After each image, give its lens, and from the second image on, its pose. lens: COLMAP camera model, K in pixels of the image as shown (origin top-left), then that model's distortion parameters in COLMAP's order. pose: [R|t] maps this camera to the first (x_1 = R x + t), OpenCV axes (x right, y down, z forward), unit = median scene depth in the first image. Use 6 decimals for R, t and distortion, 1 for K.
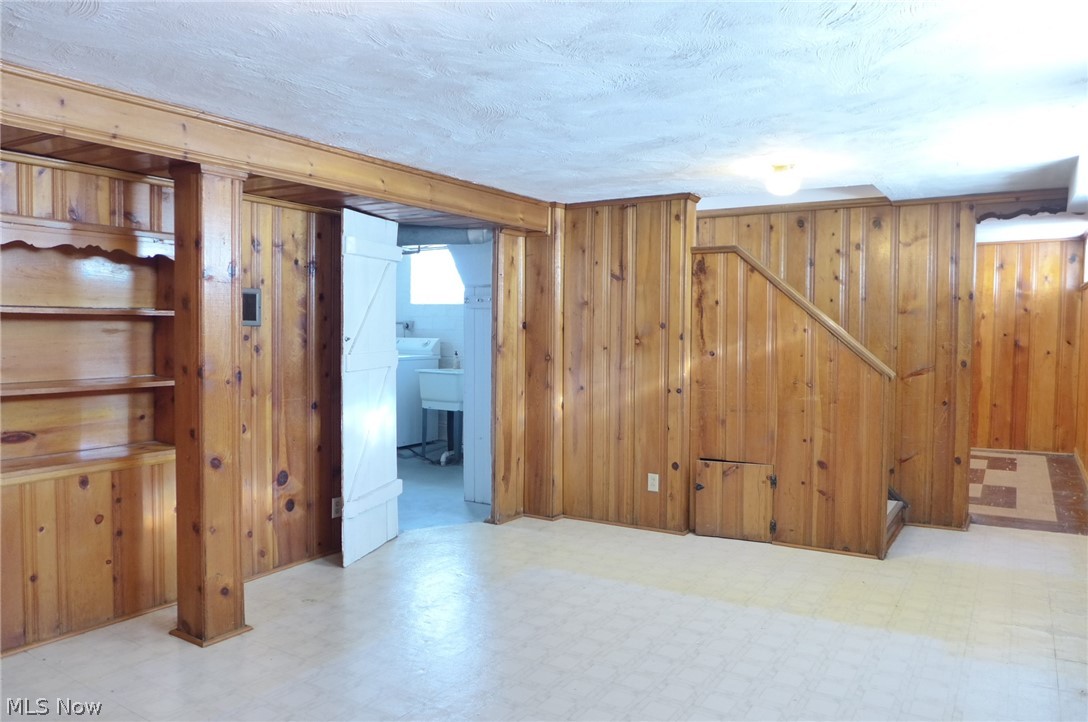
lens RADIAL K [[744.8, 0, 543.0], [0, 744.8, 356.8], [0, 0, 1]] dist [0.003590, 0.003299]
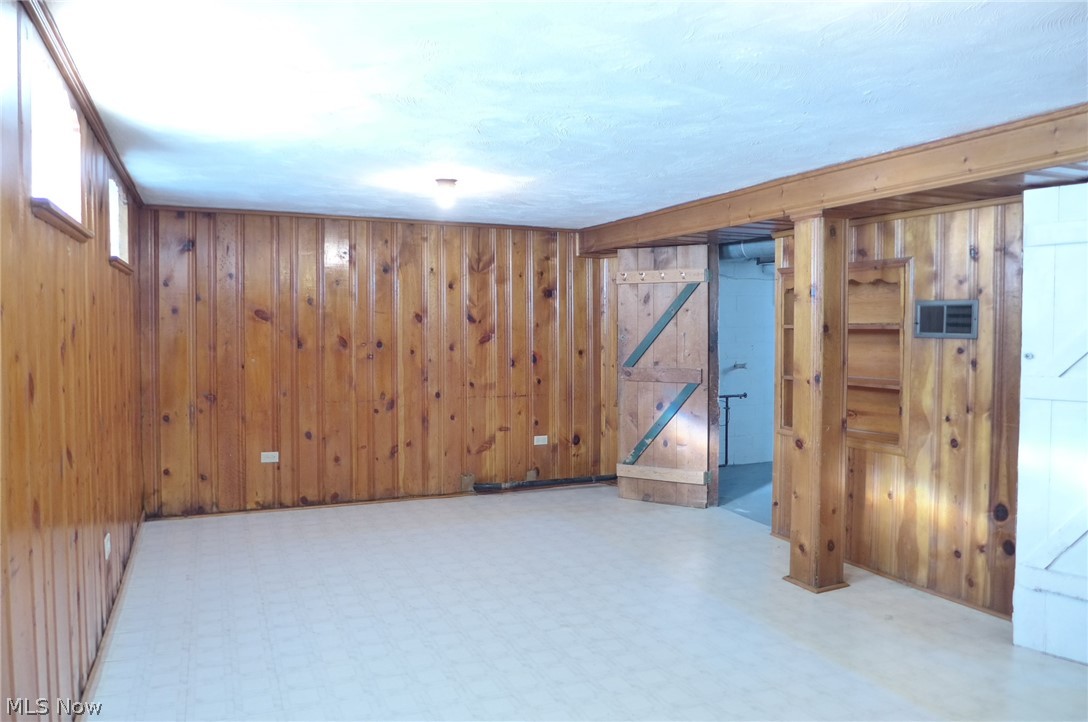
lens RADIAL K [[744.8, 0, 542.5], [0, 744.8, 361.0], [0, 0, 1]] dist [0.003590, 0.003299]
pose [[-0.532584, 0.023078, -0.846062, 0.702396], [-0.038505, 0.997933, 0.051459, -0.040956], [0.845501, 0.059984, -0.530595, 1.038634]]
